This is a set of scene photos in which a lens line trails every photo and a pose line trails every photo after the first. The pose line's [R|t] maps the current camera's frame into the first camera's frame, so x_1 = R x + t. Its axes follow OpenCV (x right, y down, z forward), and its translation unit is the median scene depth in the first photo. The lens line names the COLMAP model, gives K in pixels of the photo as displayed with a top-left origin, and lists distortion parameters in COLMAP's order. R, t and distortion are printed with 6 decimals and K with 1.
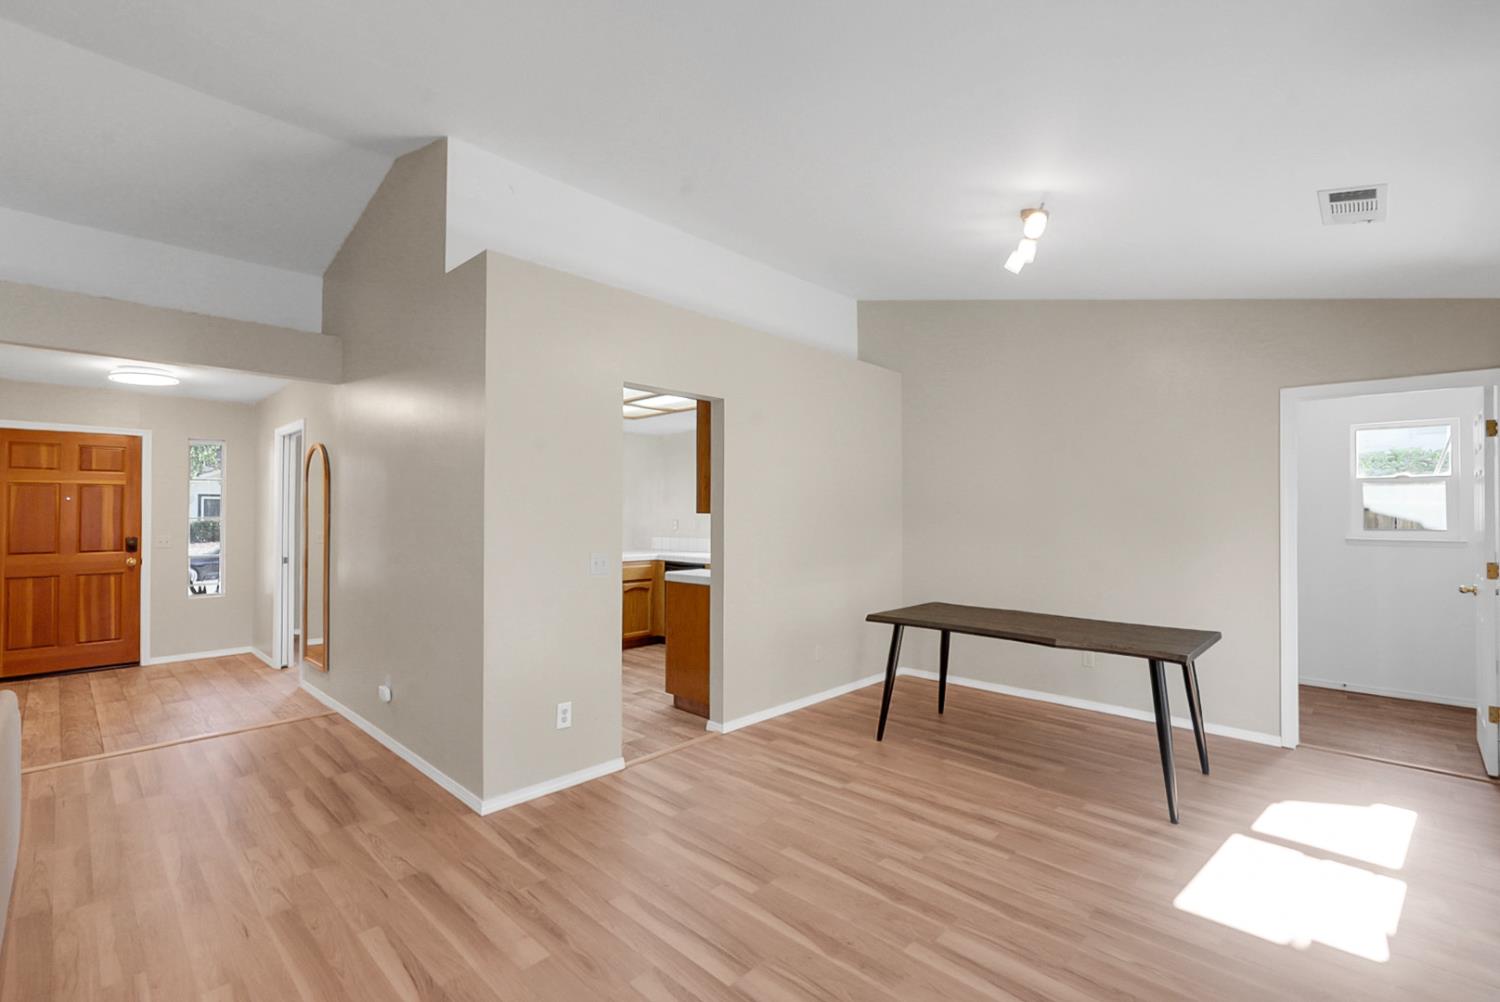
lens RADIAL K [[669.9, 0, 749.0], [0, 669.9, 502.9], [0, 0, 1]] dist [-0.003747, 0.000298]
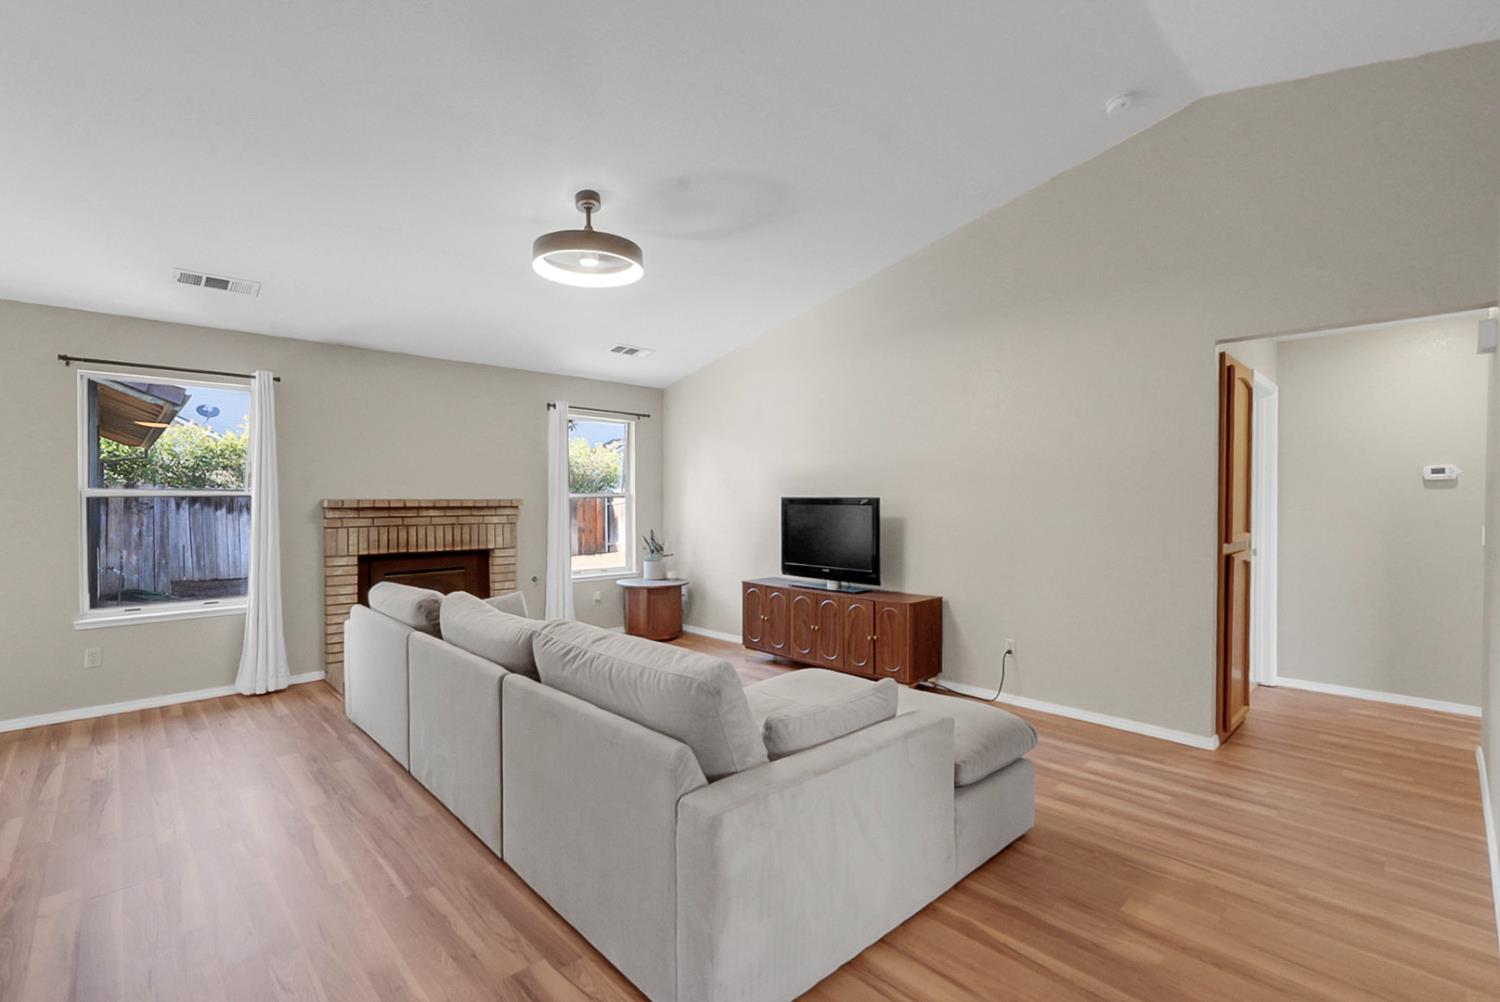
lens RADIAL K [[669.9, 0, 745.7], [0, 669.9, 502.3], [0, 0, 1]] dist [-0.003747, 0.000298]
pose [[-0.998572, 0.004633, 0.053225, -0.569493], [0.004598, 0.999989, -0.000781, 0.017485], [-0.053228, -0.000535, -0.998582, 0.775397]]
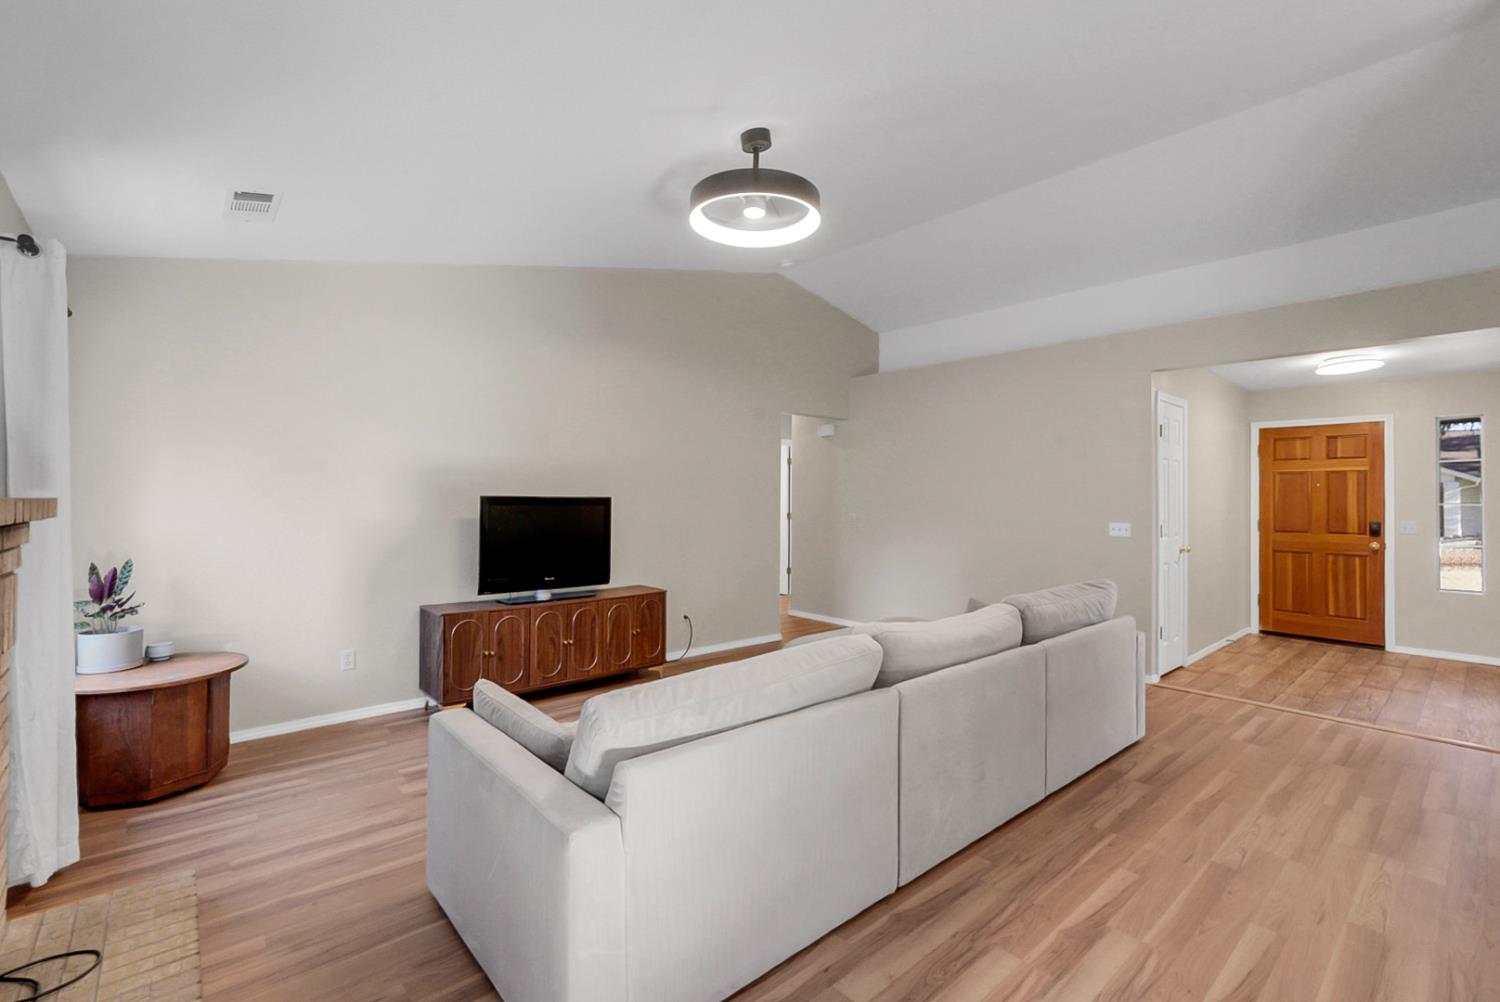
lens RADIAL K [[669.9, 0, 746.7], [0, 669.9, 493.4], [0, 0, 1]] dist [-0.003747, 0.000298]
pose [[-0.092242, -0.002790, -0.995733, 0.181864], [0.001213, 0.999995, -0.002914, 0.010192], [0.995736, -0.001477, -0.092239, 0.146143]]
